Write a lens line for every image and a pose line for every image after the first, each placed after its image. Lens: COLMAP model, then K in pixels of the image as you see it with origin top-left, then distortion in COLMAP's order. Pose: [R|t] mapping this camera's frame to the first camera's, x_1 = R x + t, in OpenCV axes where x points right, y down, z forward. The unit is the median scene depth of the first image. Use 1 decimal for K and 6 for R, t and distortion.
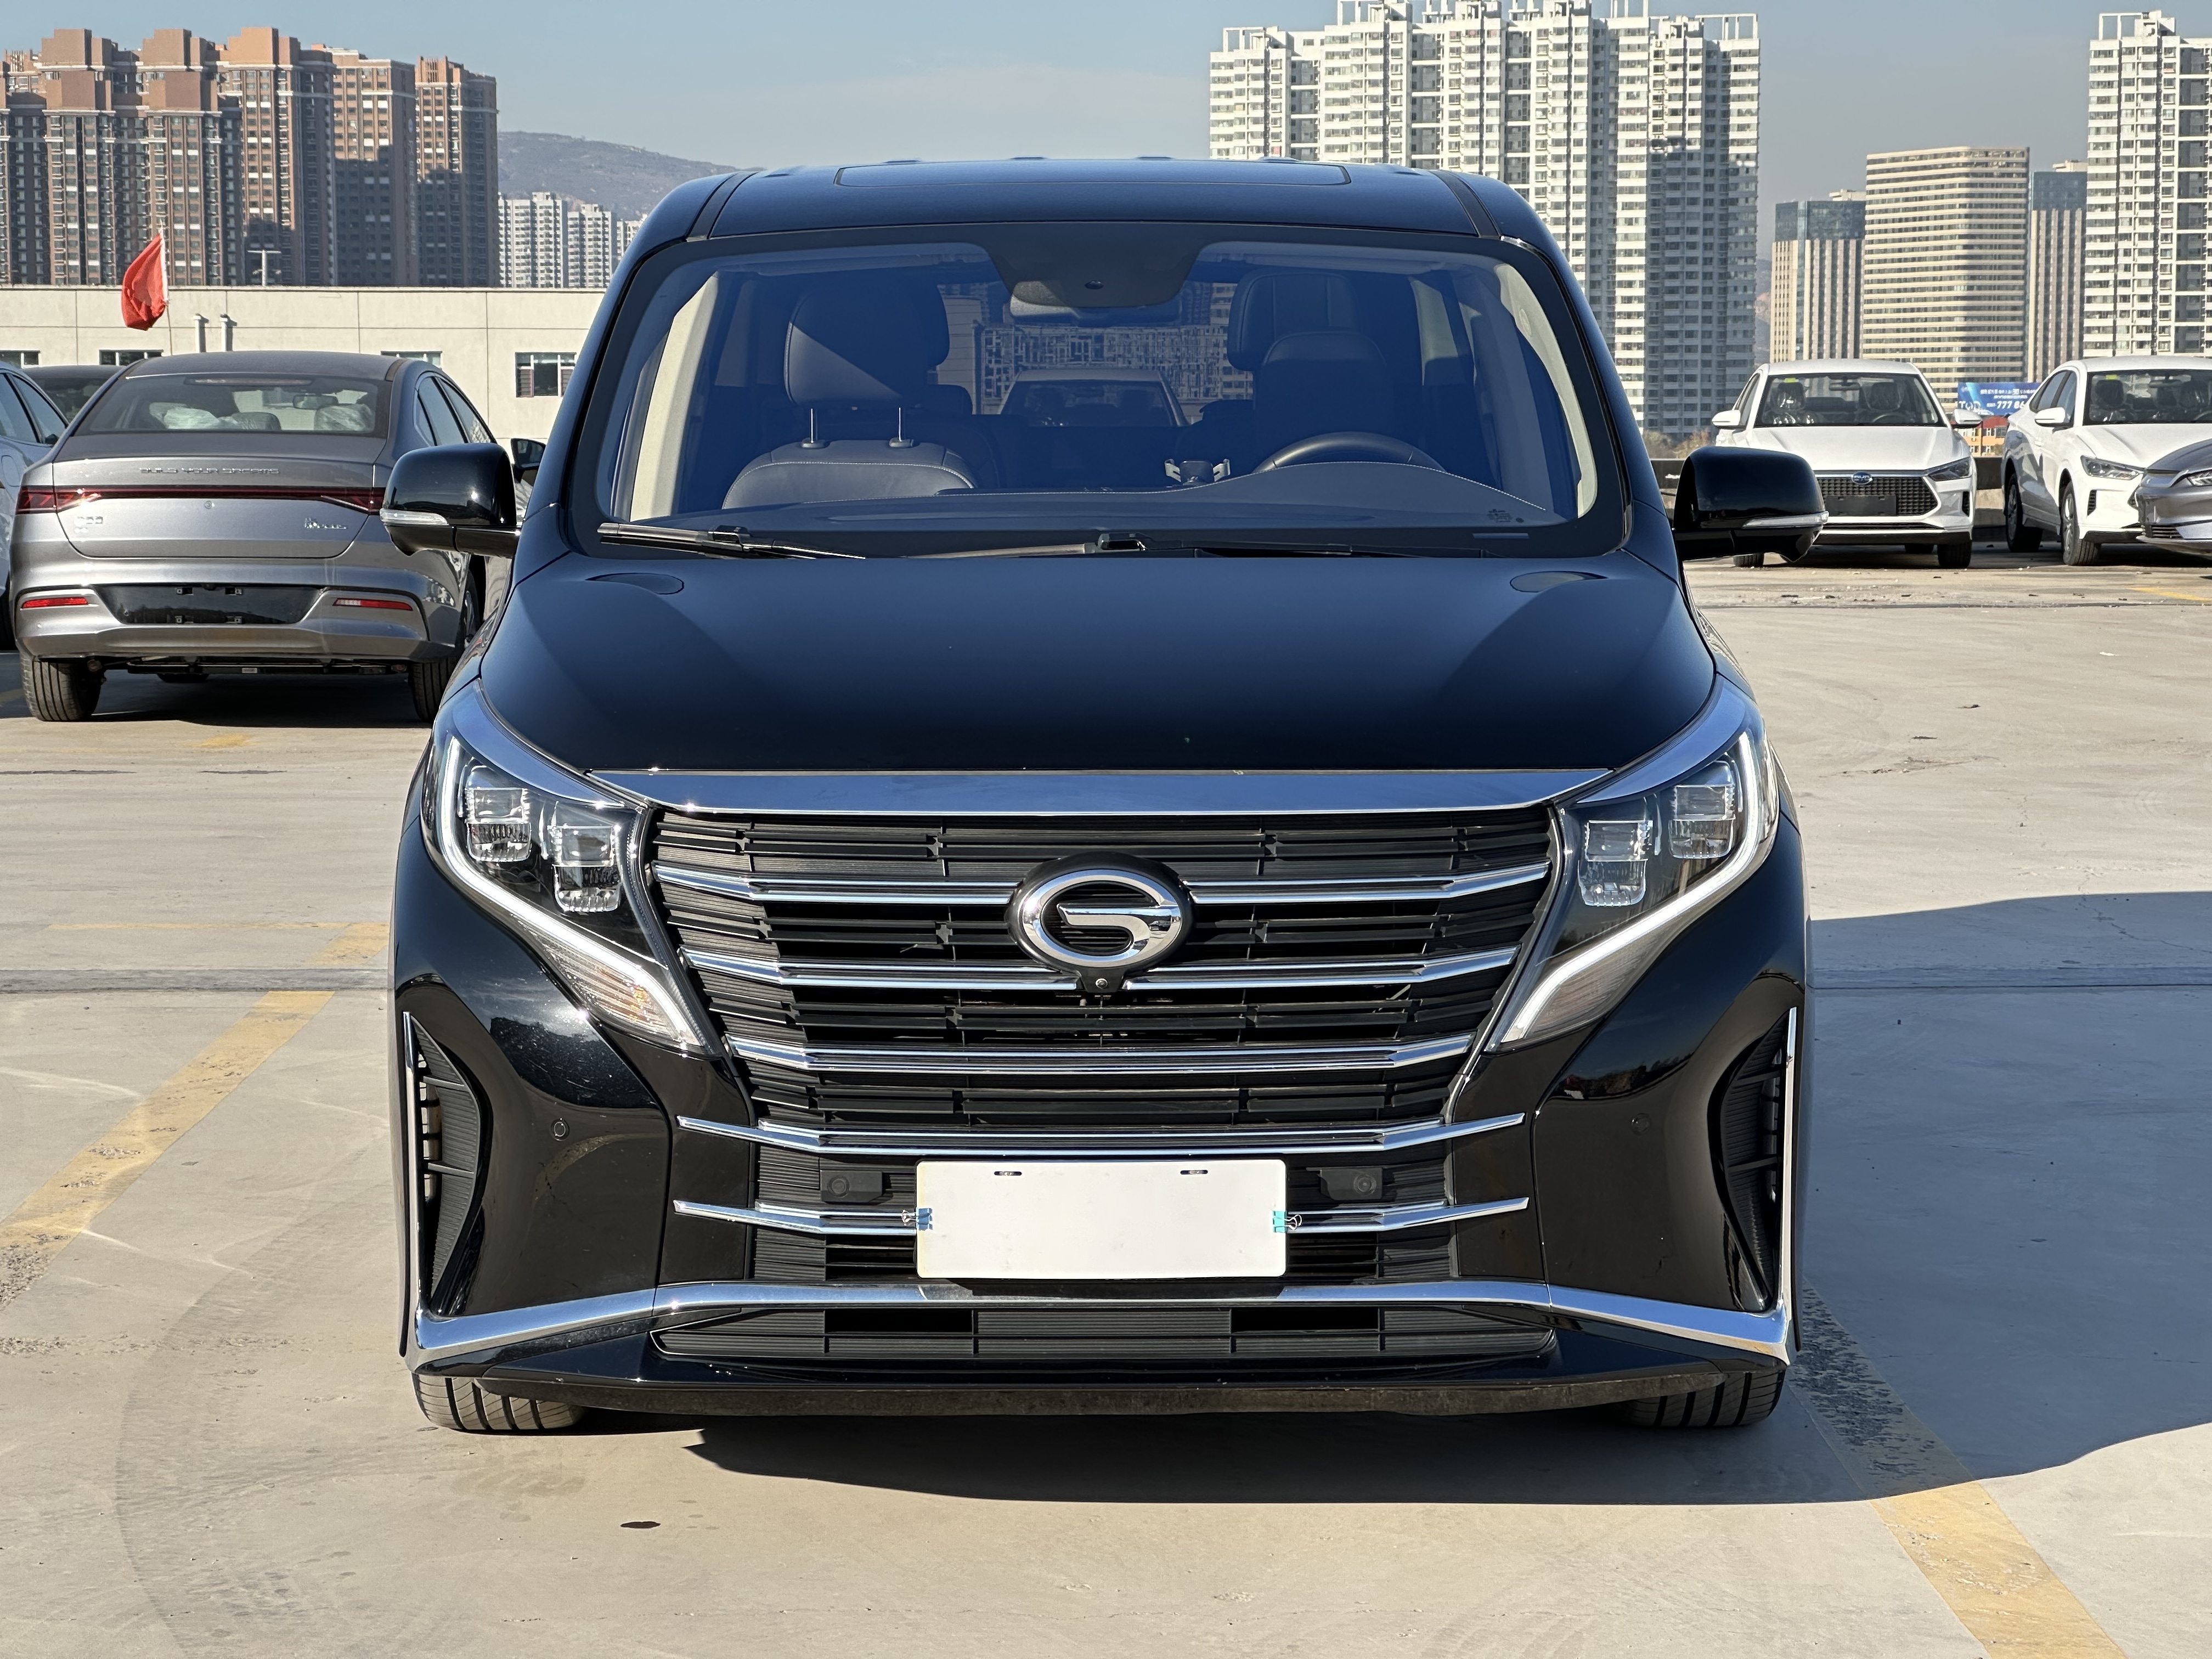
lens RADIAL K [[4998.8, 0, 1106.0], [0, 4998.8, 829.5], [0, 0, 1]] dist [-0.101069, 3.987193]
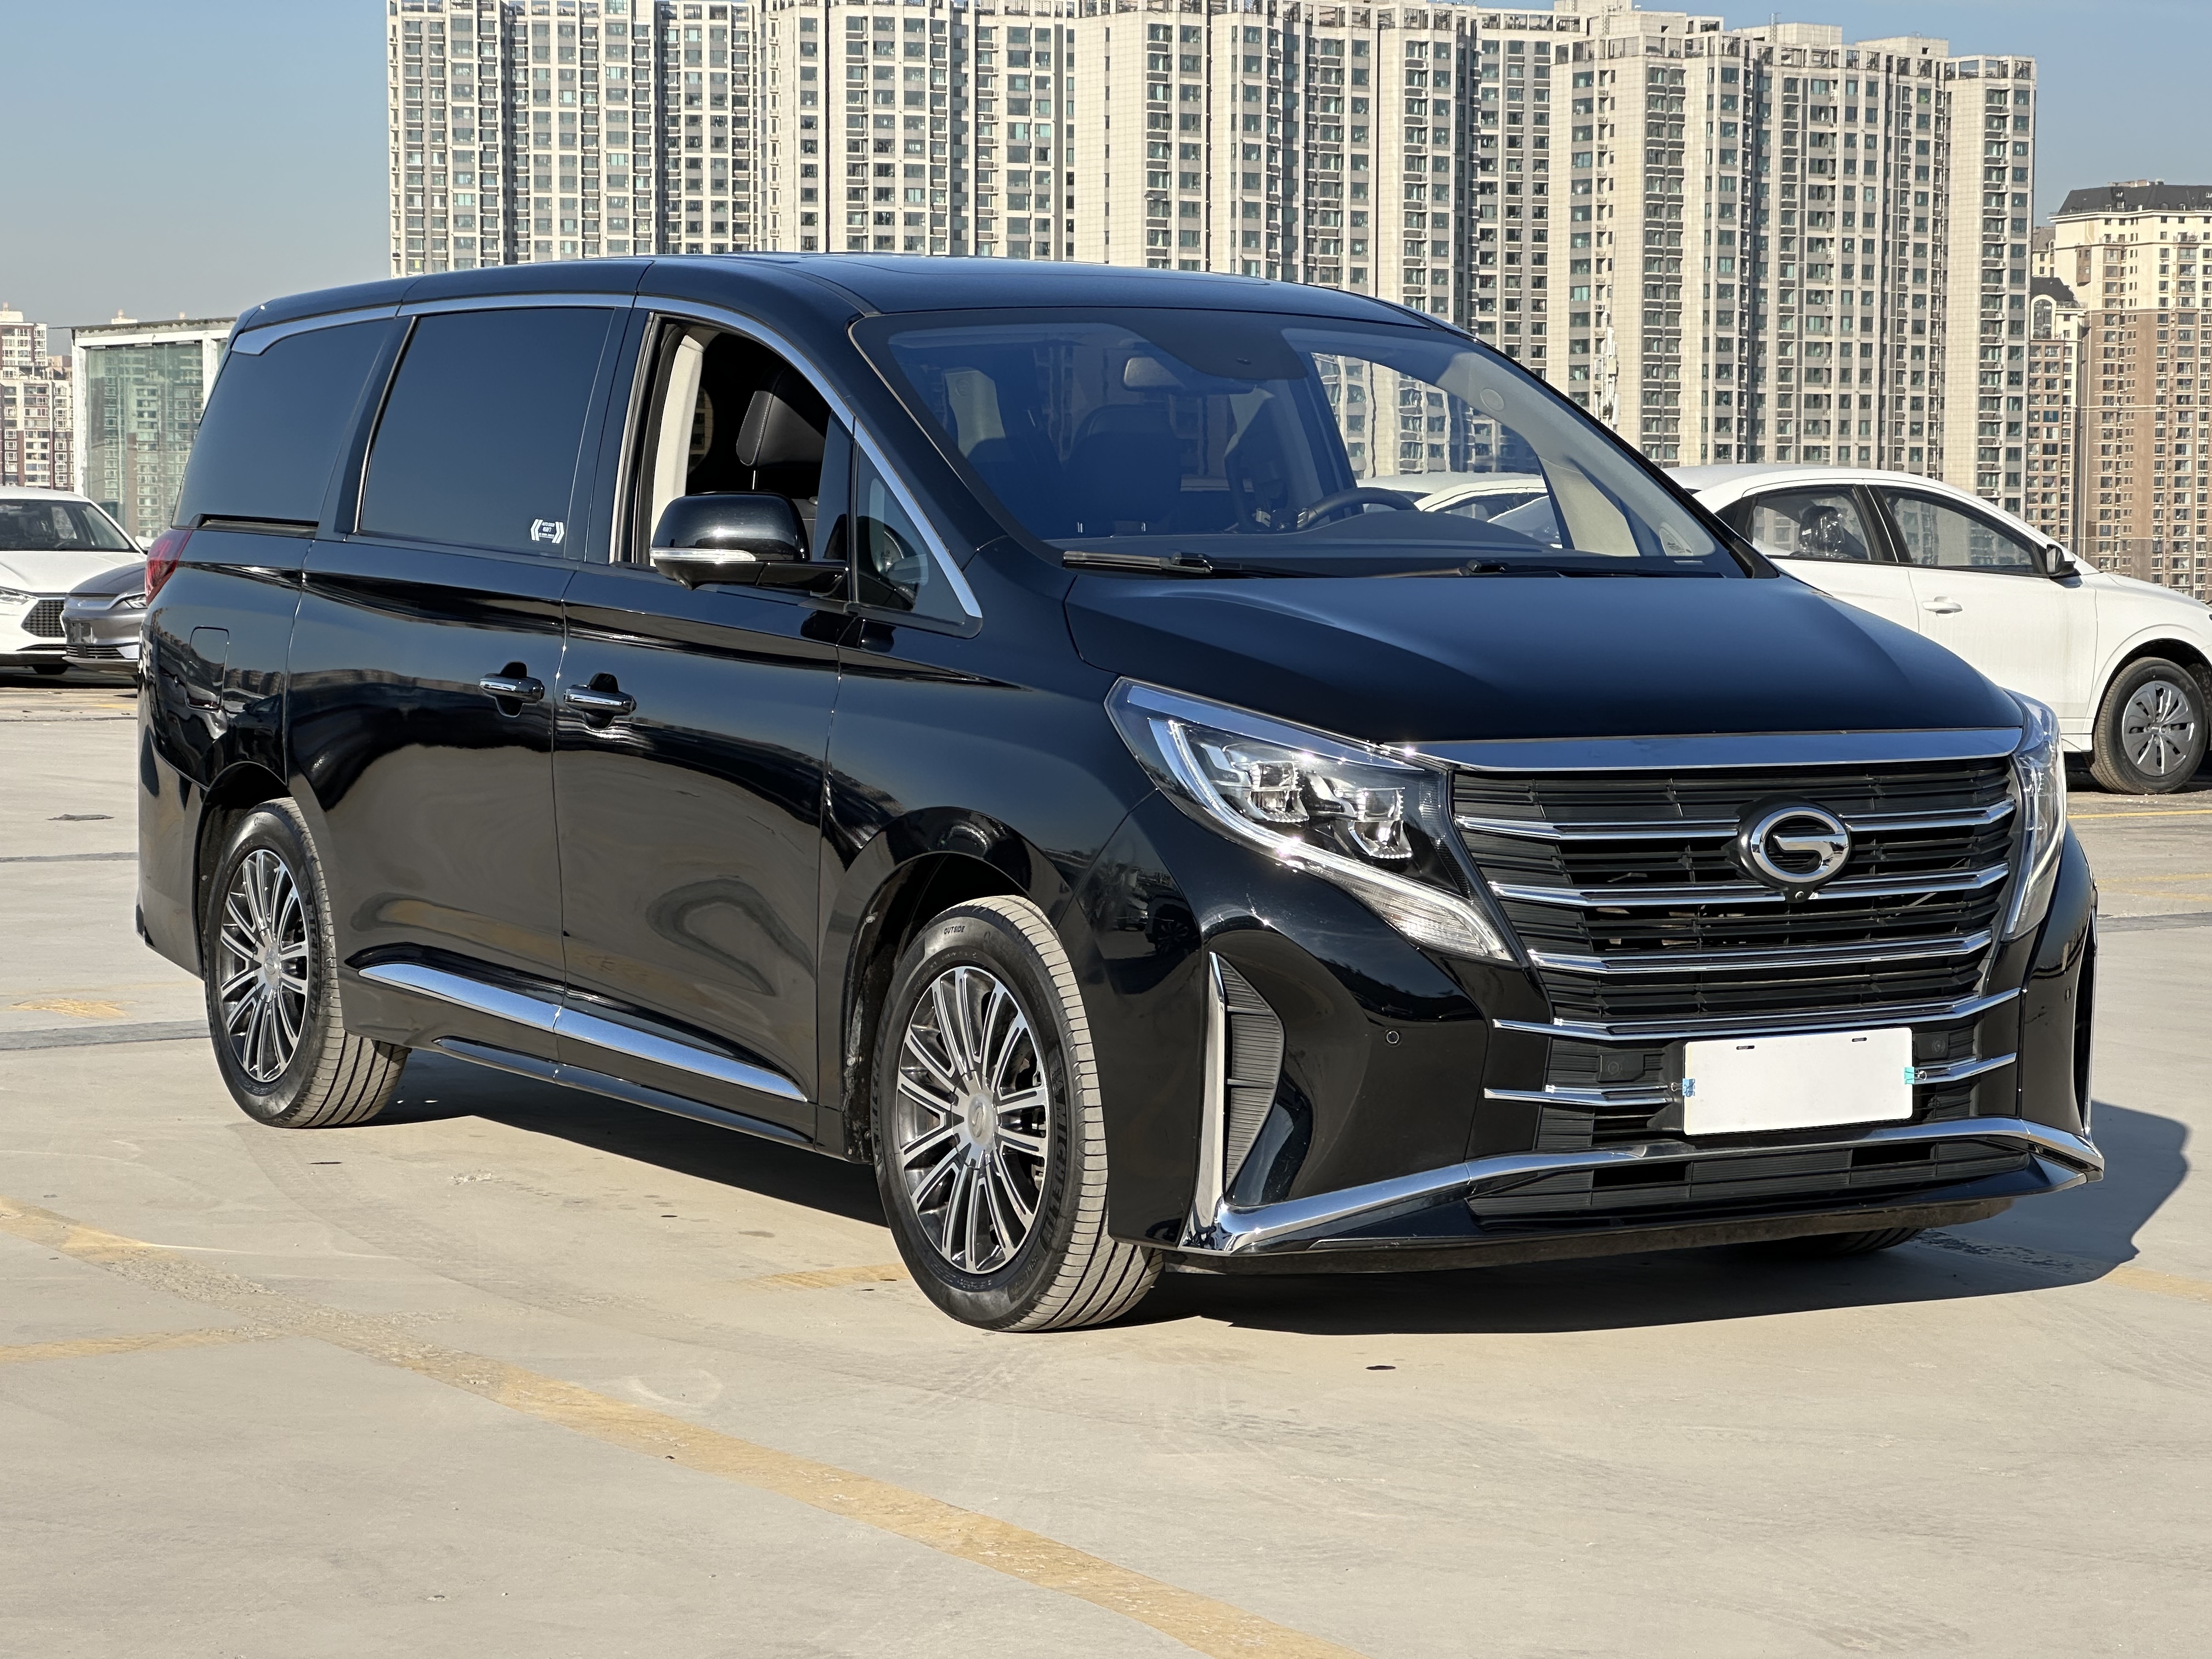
lens RADIAL K [[4998.8, 0, 1106.0], [0, 4998.8, 829.5], [0, 0, 1]] dist [-0.101069, 3.987193]
pose [[0.869338, -0.028469, 0.493398, -0.779367], [0.042676, 0.998935, -0.017554, 0.028520], [-0.492372, 0.036316, 0.869627, -0.025587]]
